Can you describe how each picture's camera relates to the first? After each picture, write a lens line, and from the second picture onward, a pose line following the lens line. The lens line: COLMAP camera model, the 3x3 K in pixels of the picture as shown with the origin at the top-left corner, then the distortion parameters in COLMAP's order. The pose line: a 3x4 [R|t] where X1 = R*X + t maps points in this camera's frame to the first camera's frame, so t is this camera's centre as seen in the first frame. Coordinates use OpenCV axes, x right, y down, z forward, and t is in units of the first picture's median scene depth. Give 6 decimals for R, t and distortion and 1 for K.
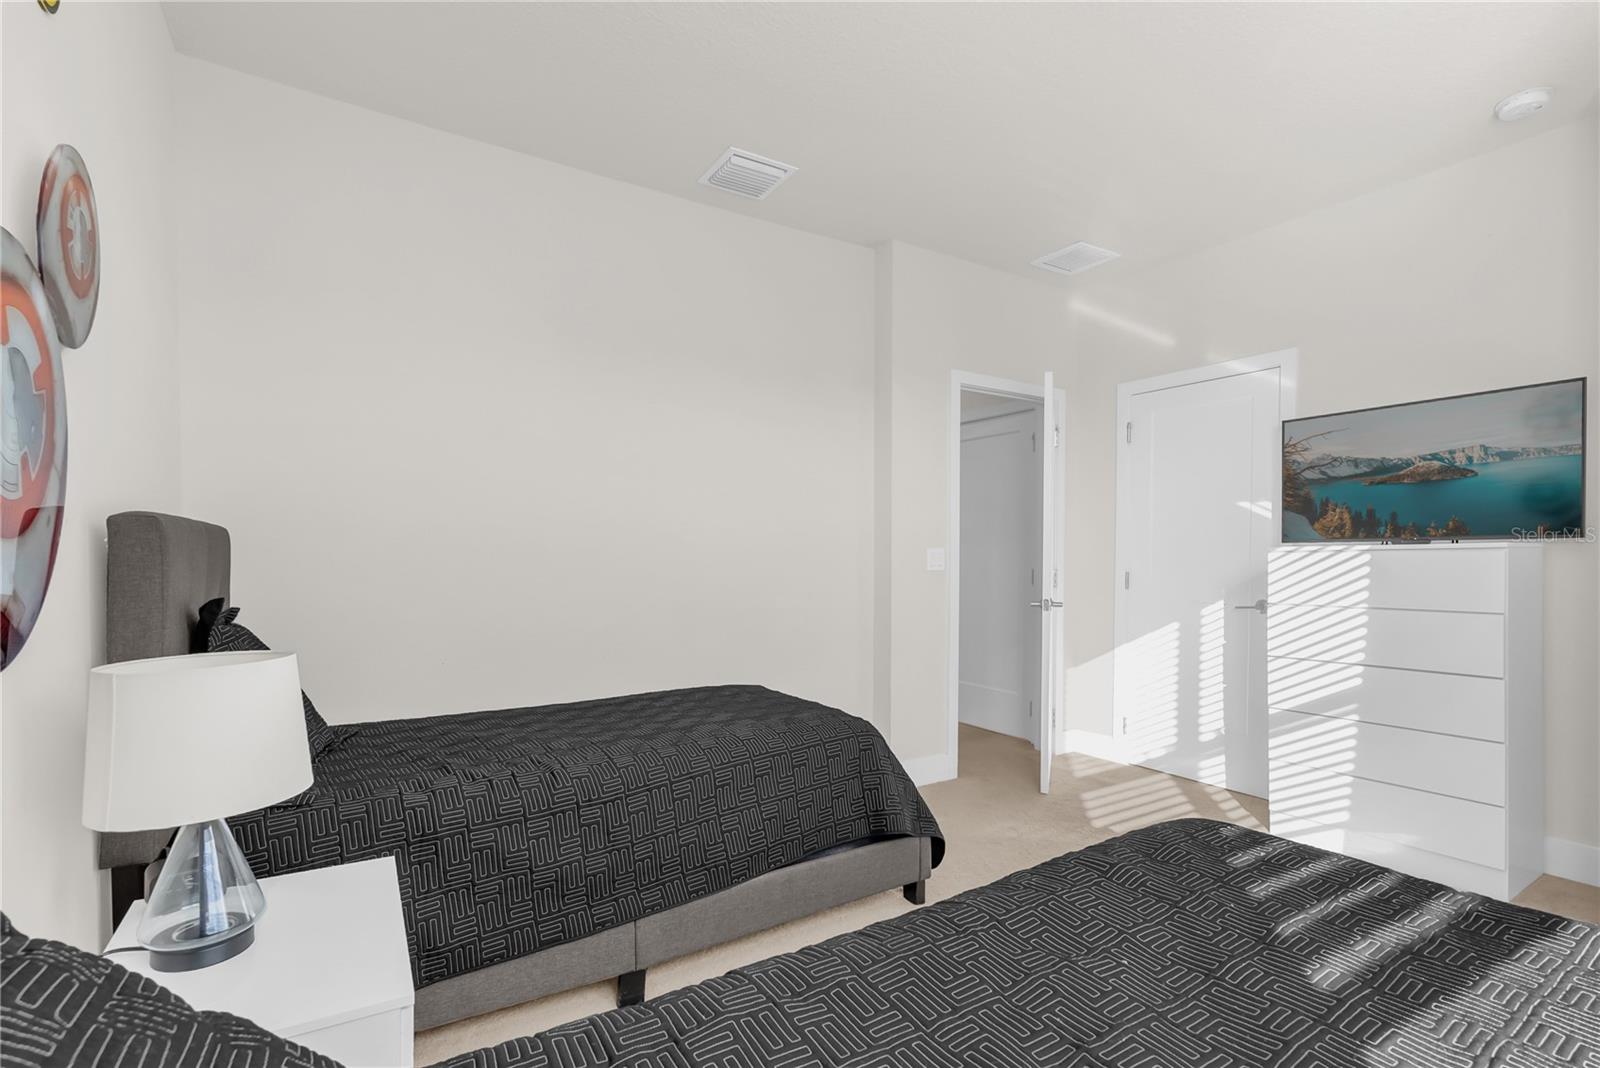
lens RADIAL K [[745.7, 0, 802.9], [0, 745.7, 565.7], [0, 0, 1]] dist [0.000397, -0.000022]
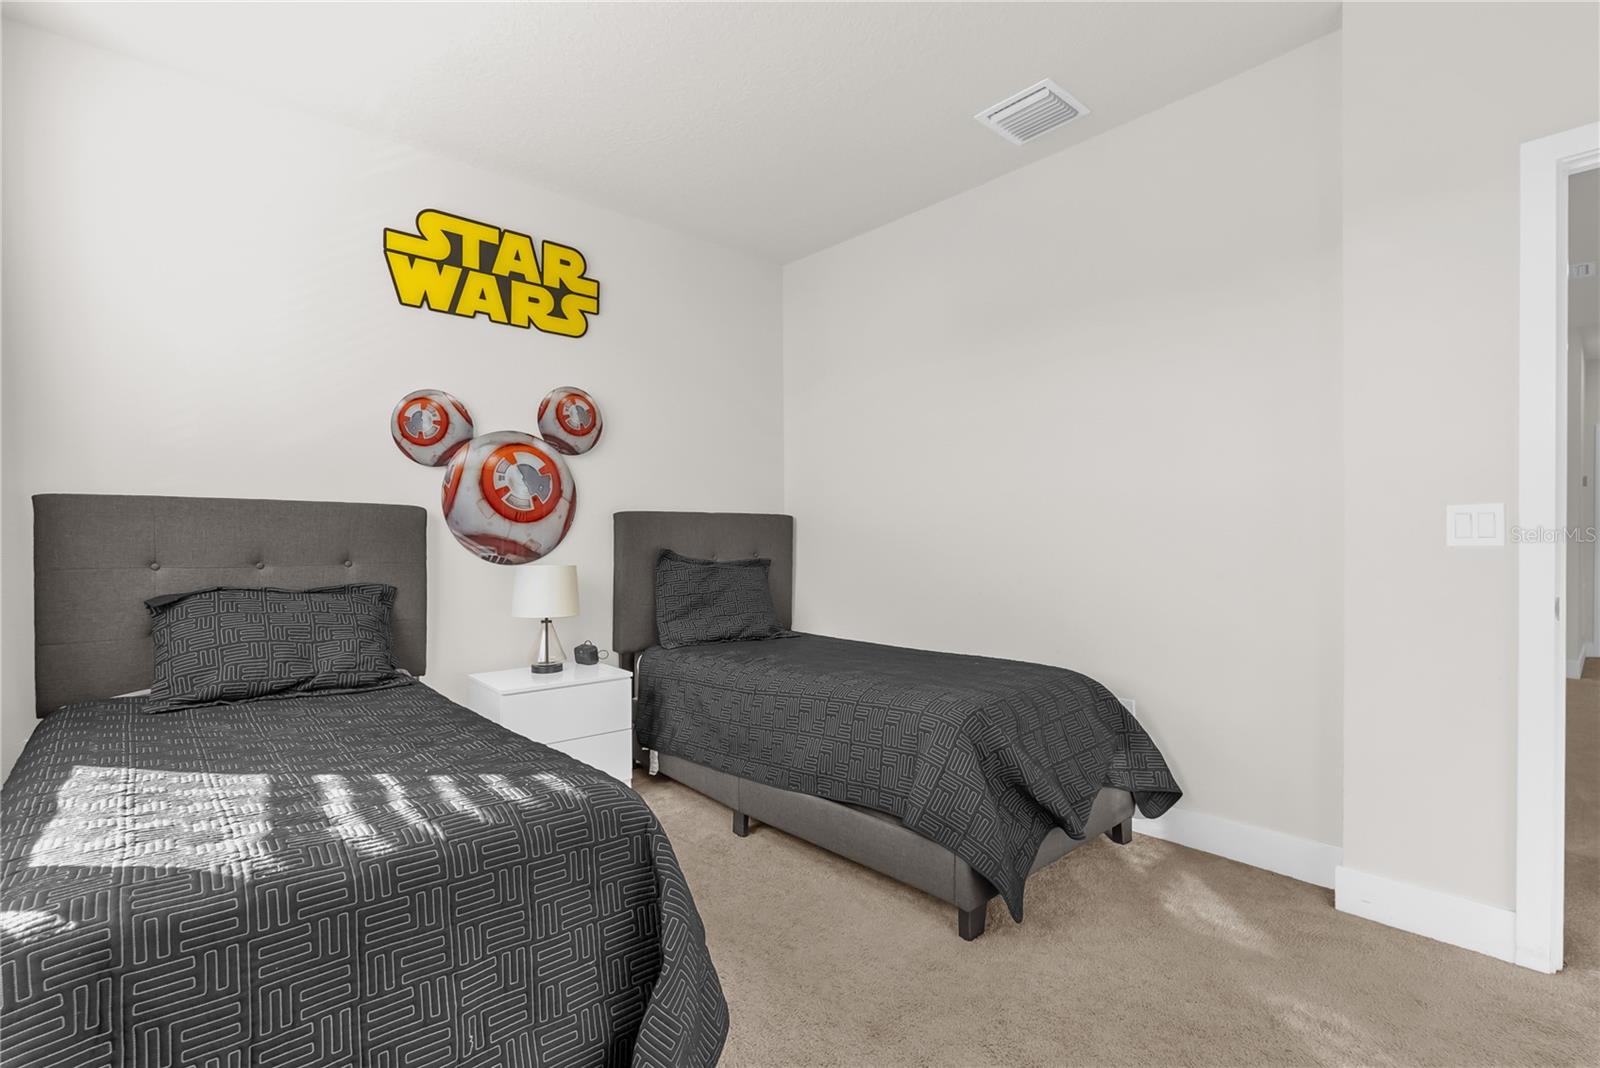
lens RADIAL K [[758.5, 0, 805.1], [0, 758.5, 543.0], [0, 0, 1]] dist [0.002154, 0.000176]
pose [[0.158437, 0.002060, -0.987367, 1.295020], [-0.011182, 0.999937, 0.000292, 0.019068], [0.987306, 0.010994, 0.158450, 0.918057]]
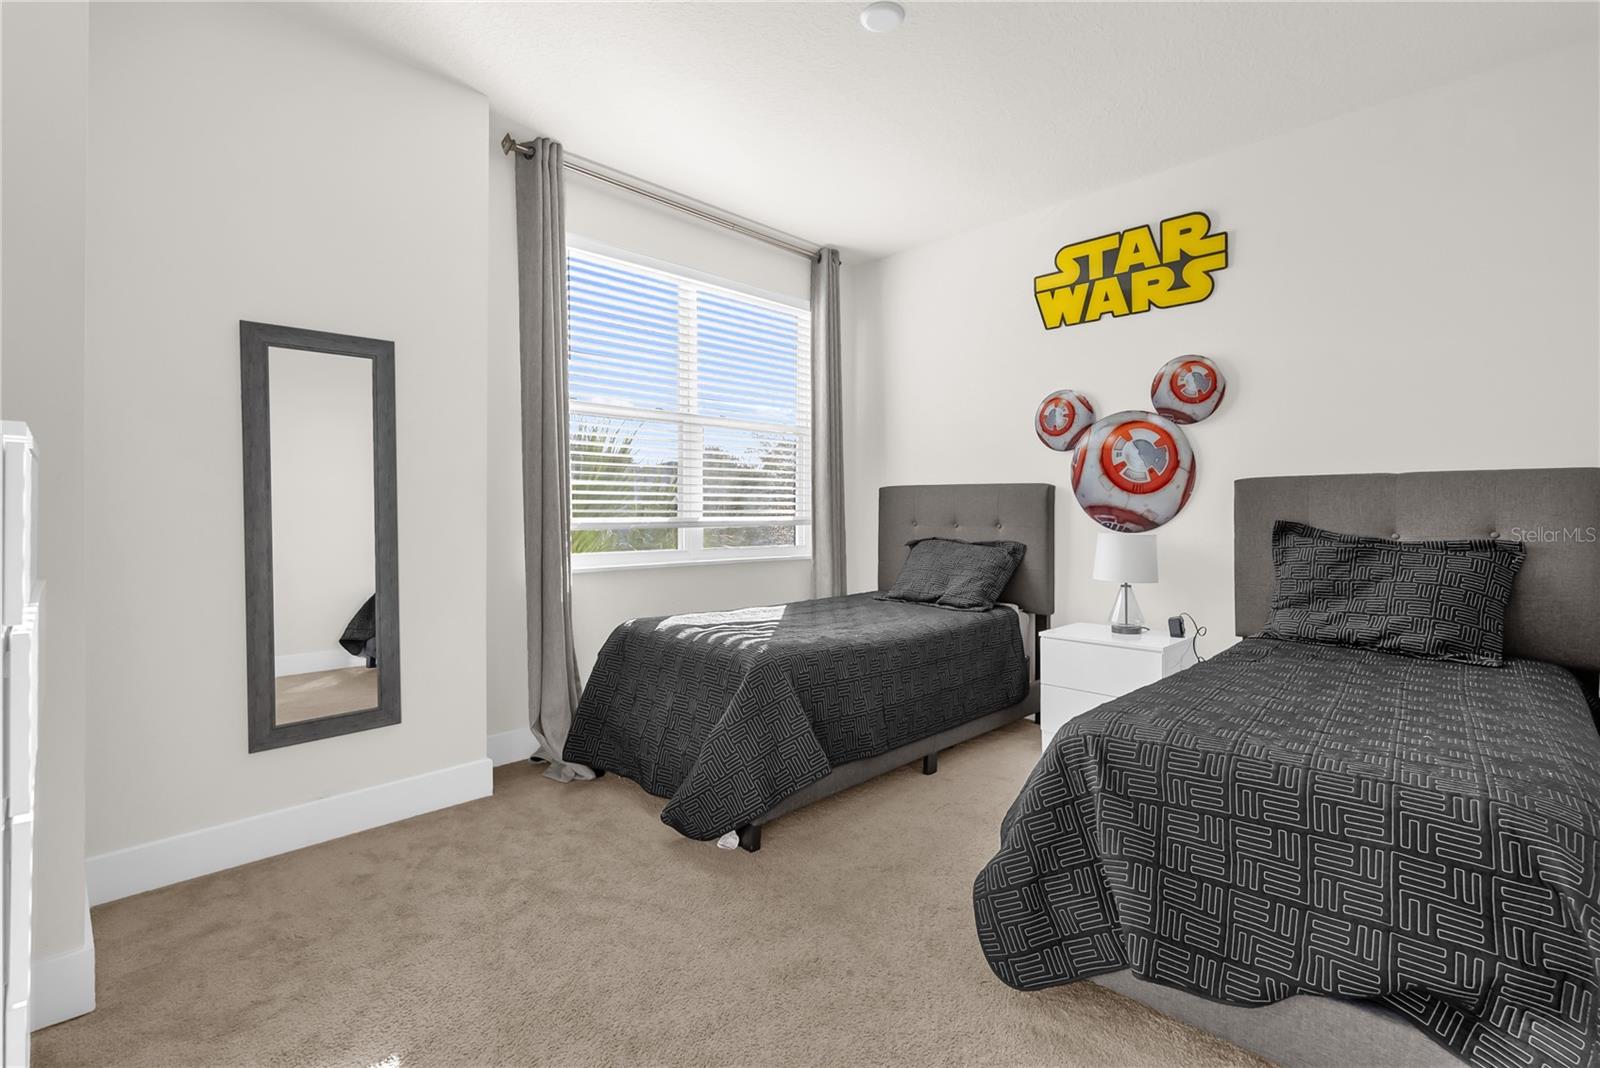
lens RADIAL K [[719.3, 0, 802.0], [0, 719.3, 509.6], [0, 0, 1]] dist [-0.000600, -0.000035]
pose [[-0.977191, -0.002163, -0.212353, 0.648448], [-0.004963, 0.999908, 0.012657, -0.000111], [0.212306, 0.013422, -0.977111, 2.148209]]
